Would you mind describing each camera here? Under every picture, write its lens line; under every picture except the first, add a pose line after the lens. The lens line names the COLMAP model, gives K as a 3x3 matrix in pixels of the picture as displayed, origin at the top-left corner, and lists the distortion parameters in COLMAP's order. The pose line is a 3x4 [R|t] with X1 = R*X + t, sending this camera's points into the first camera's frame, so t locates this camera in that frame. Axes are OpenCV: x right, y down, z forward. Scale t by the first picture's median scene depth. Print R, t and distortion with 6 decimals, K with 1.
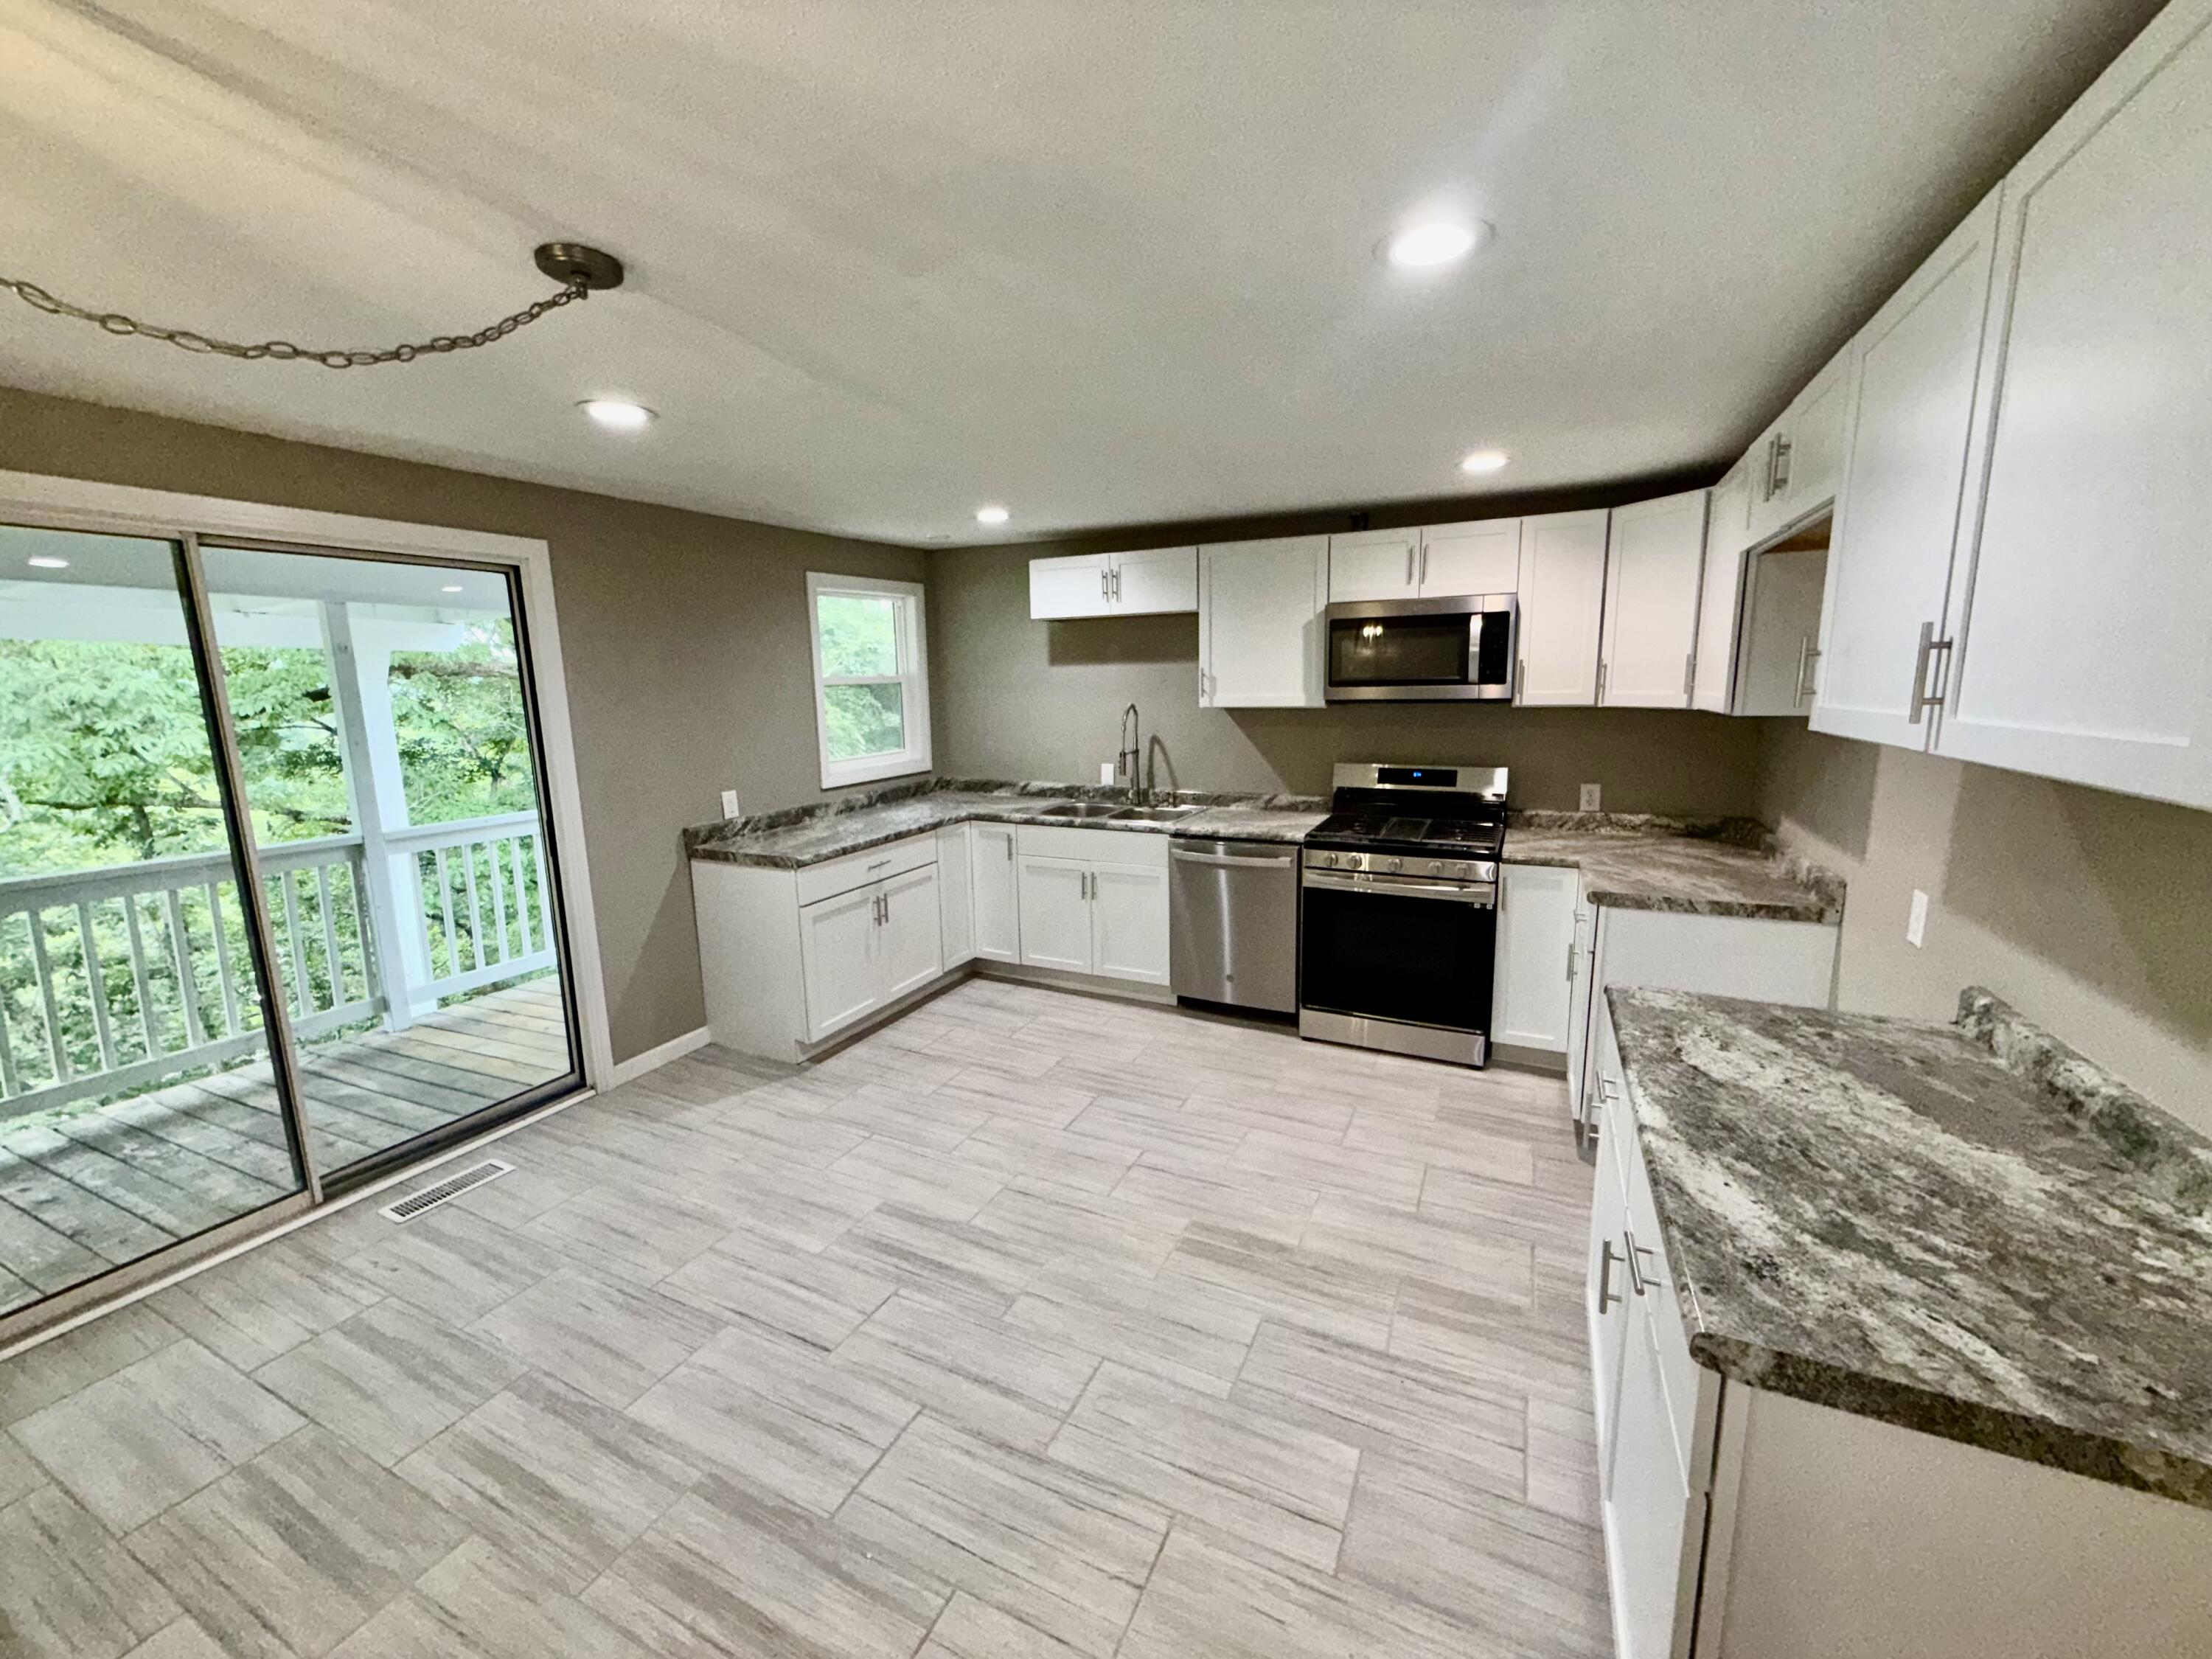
lens RADIAL K [[883.5, 0, 1099.3], [0, 883.5, 825.4], [0, 0, 1]] dist [0.002628, 0.000595]
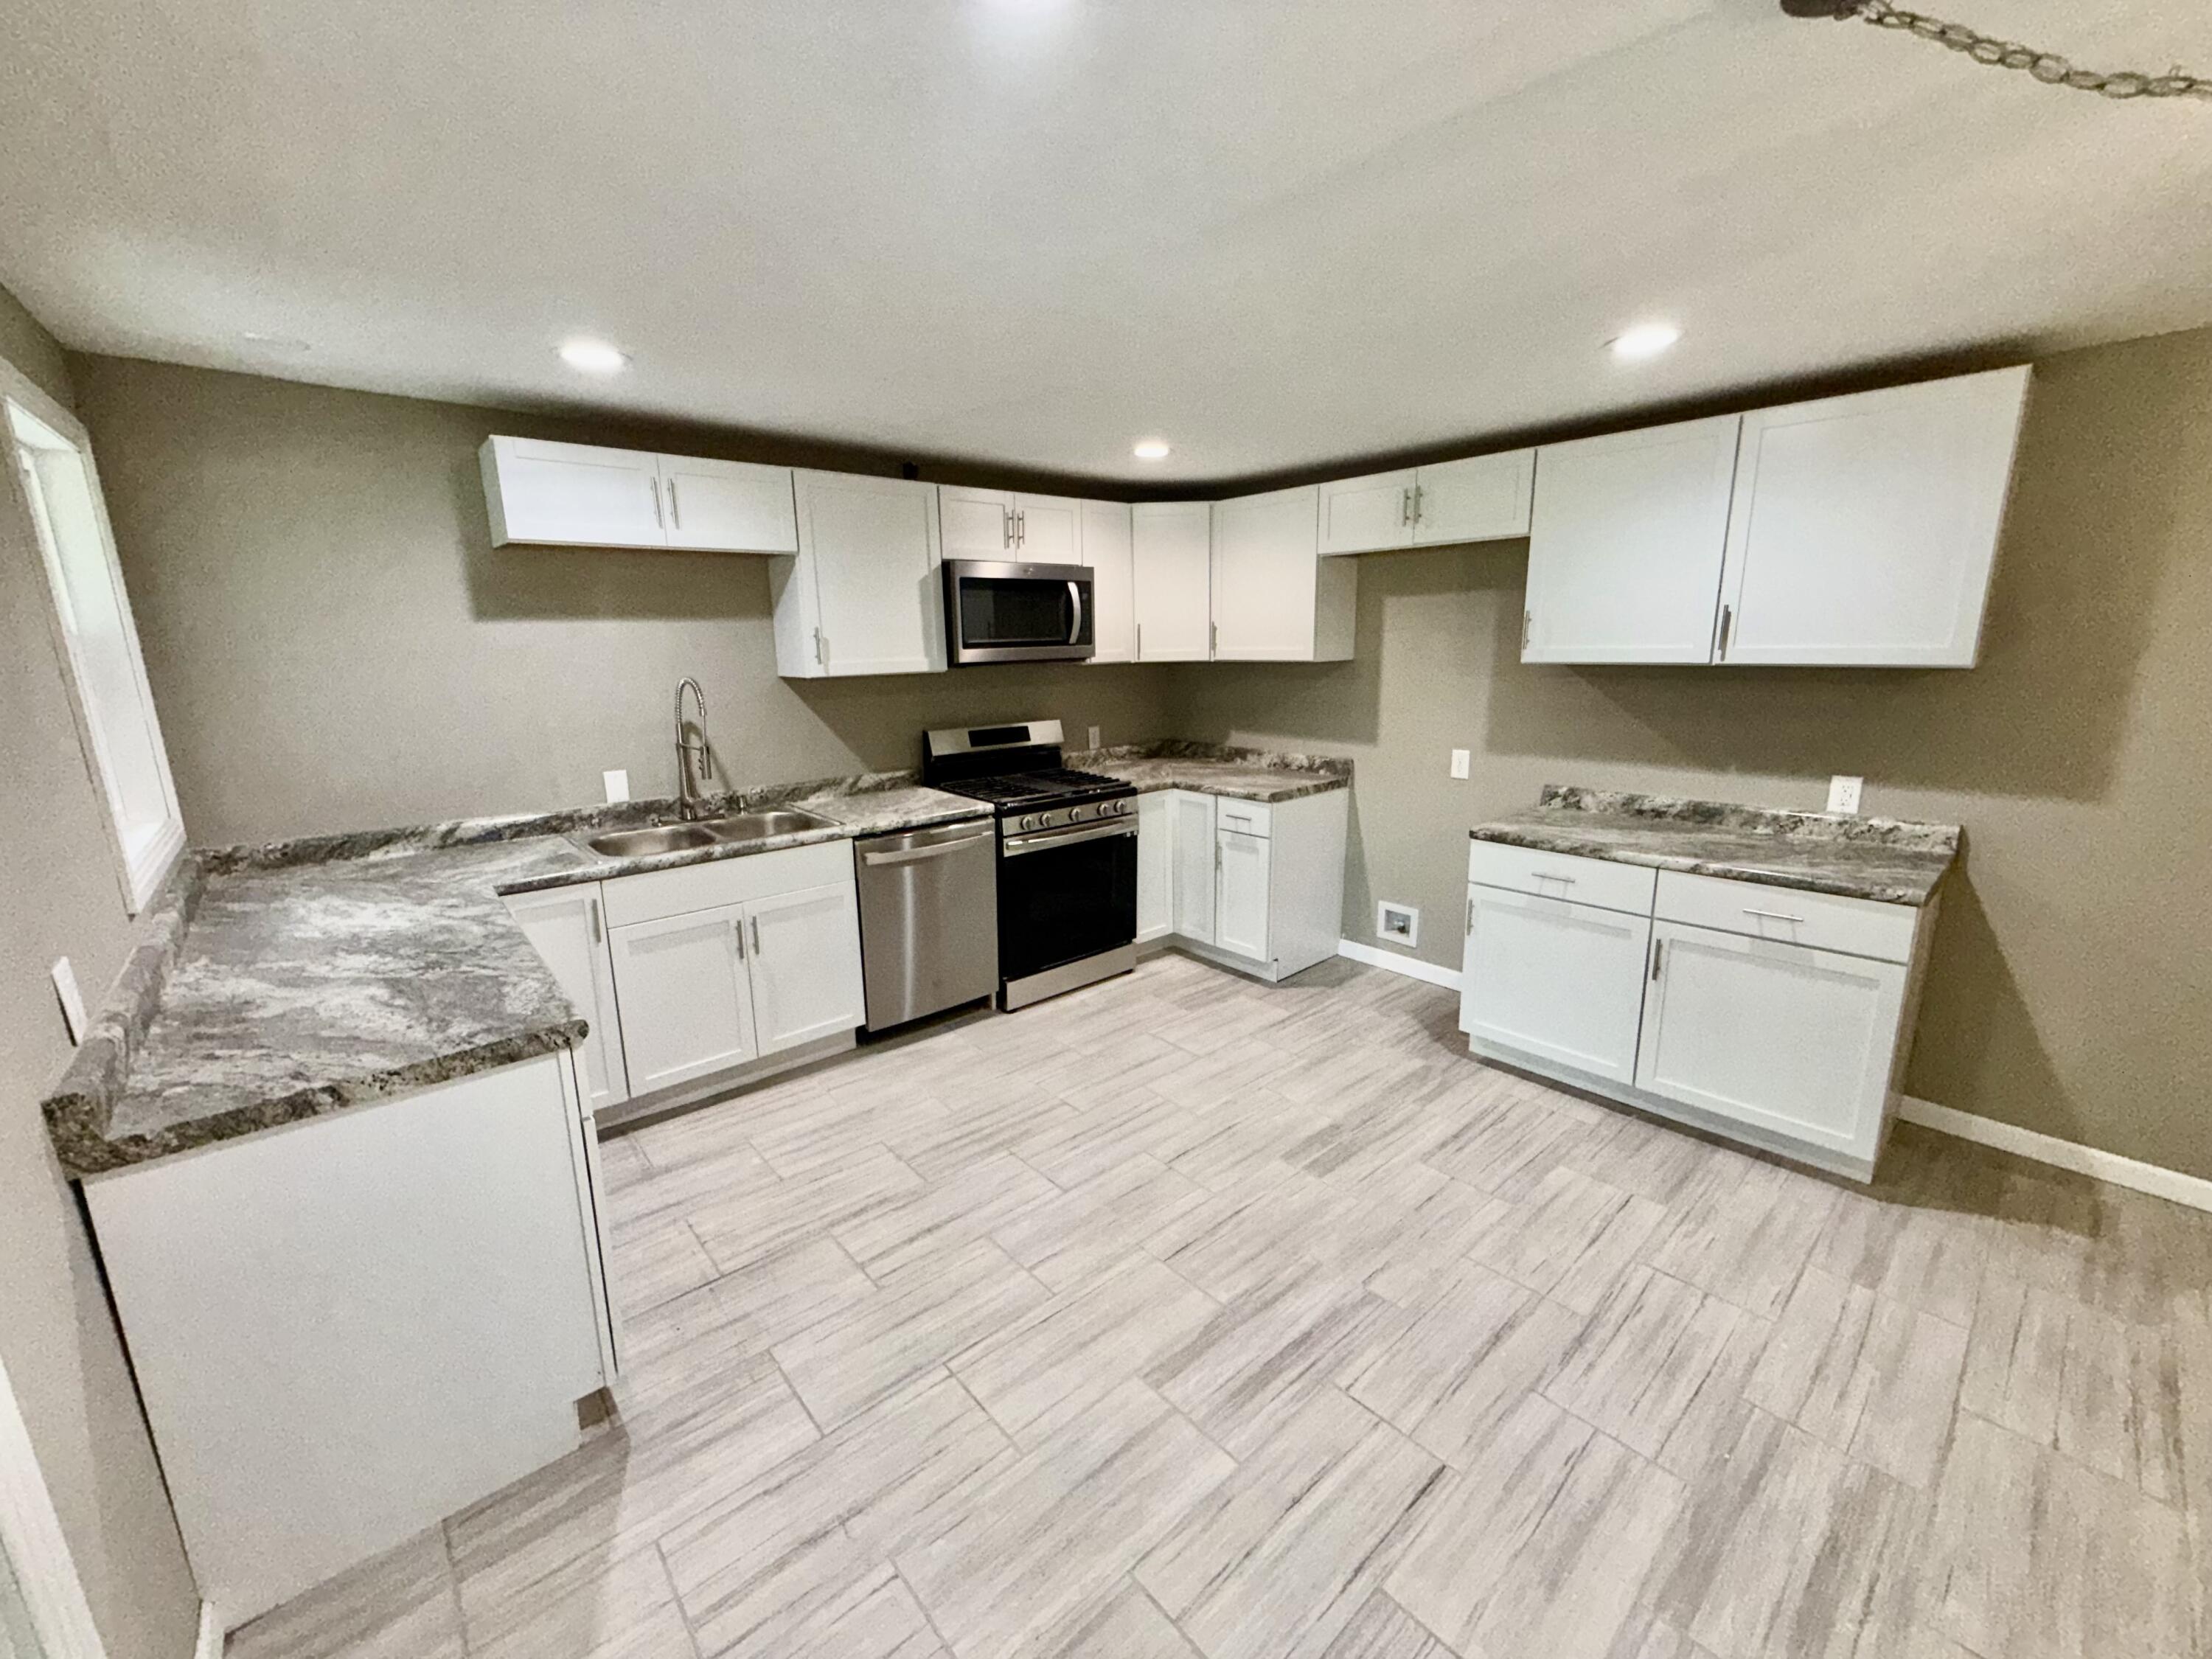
lens RADIAL K [[883.5, 0, 1103.1], [0, 883.5, 826.7], [0, 0, 1]] dist [0.002628, 0.000595]
pose [[0.388172, -0.187180, 0.902378, -0.591669], [0.160985, 0.977874, 0.133590, -0.075141], [-0.907418, 0.093413, 0.409716, 0.508630]]
